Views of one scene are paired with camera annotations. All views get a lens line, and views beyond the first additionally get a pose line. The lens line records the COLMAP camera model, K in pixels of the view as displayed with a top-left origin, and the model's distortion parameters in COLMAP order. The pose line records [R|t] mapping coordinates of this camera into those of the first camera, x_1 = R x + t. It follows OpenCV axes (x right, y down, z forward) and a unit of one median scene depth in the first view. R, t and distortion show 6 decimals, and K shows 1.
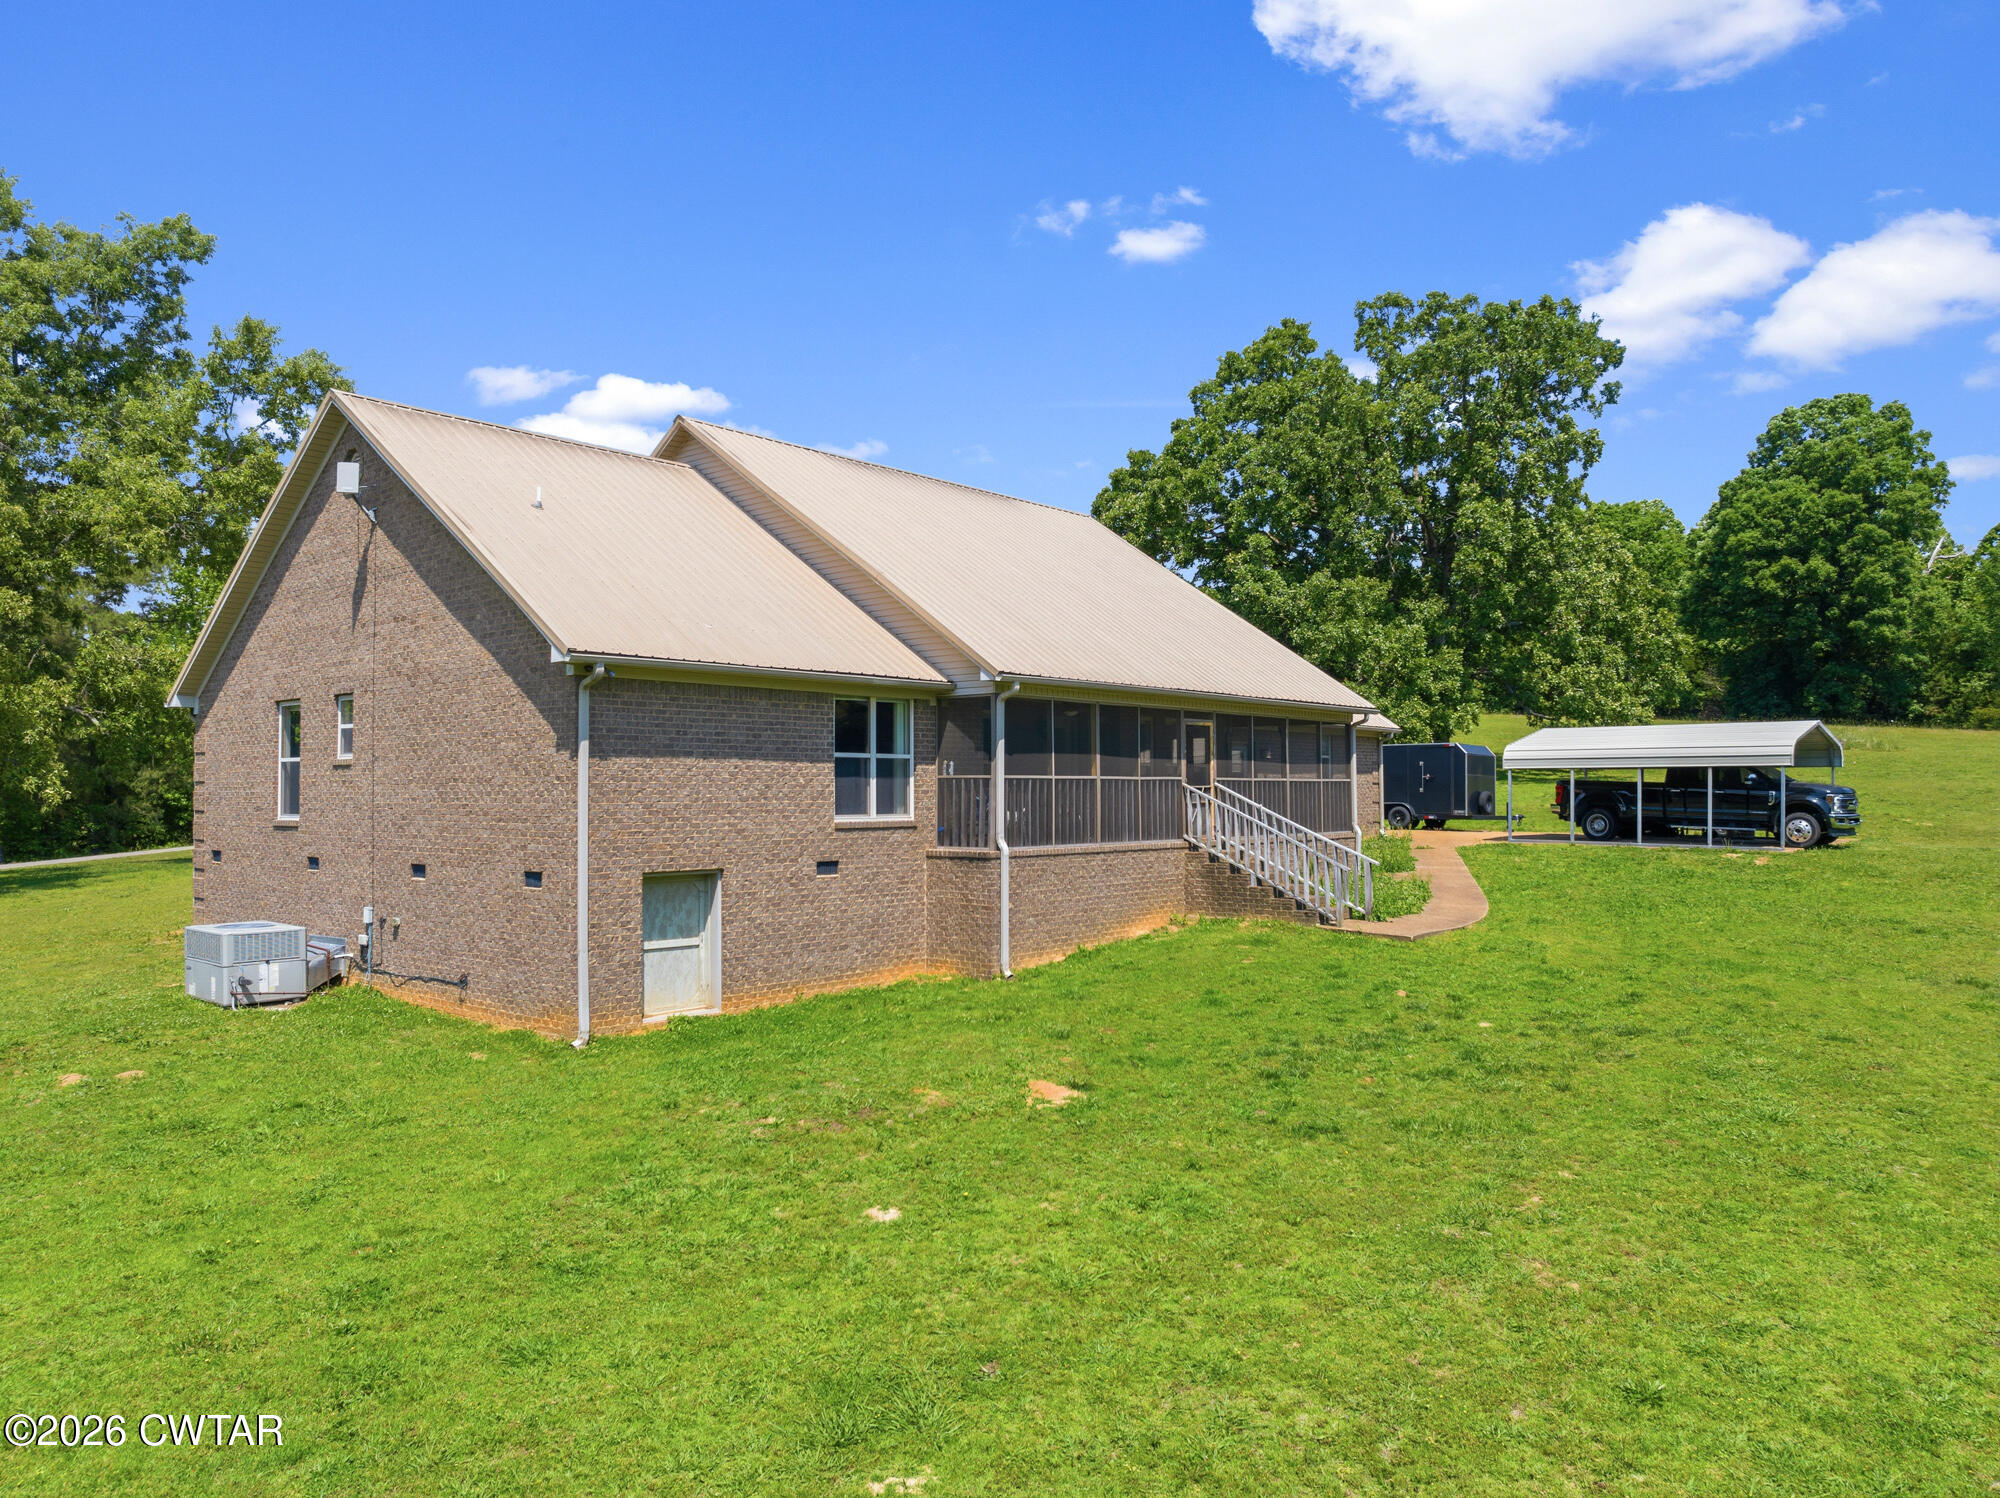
lens RADIAL K [[1424.2, 0, 1000.0], [0, 1424.2, 749.0], [0, 0, 1]] dist [-0.000494, -0.042804]
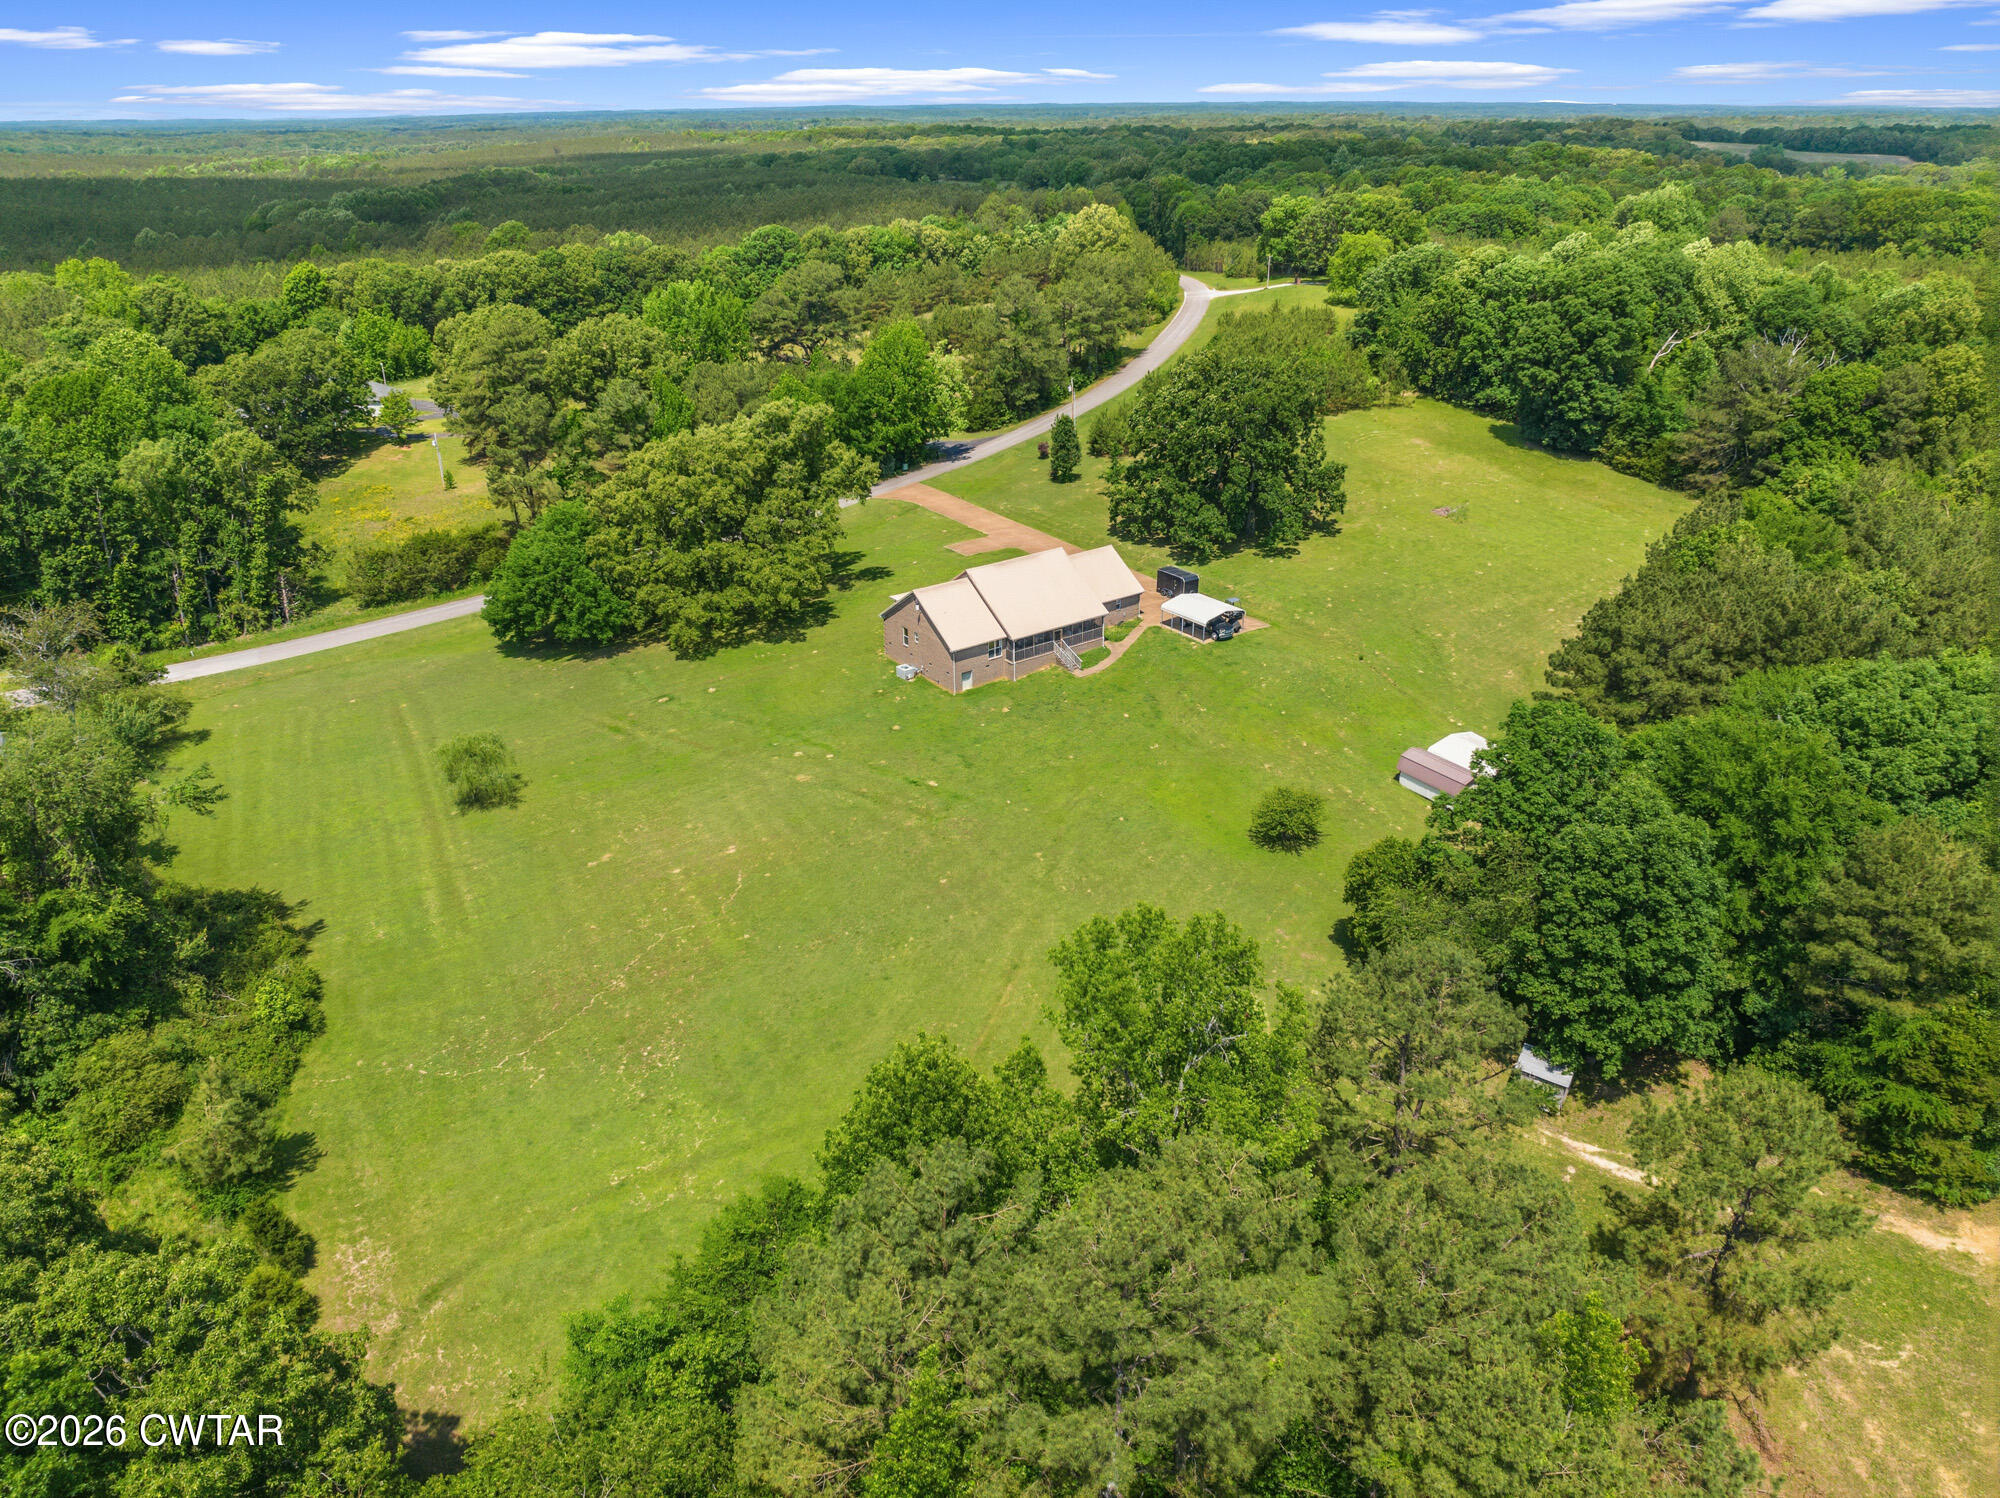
lens RADIAL K [[1424.2, 0, 1000.0], [0, 1424.2, 749.0], [0, 0, 1]] dist [-0.000494, -0.042804]
pose [[0.976684, 0.082593, -0.198156, 1.155929], [0.013293, 0.897992, 0.439811, -2.241478], [0.214268, -0.432190, 0.875957, -4.497023]]
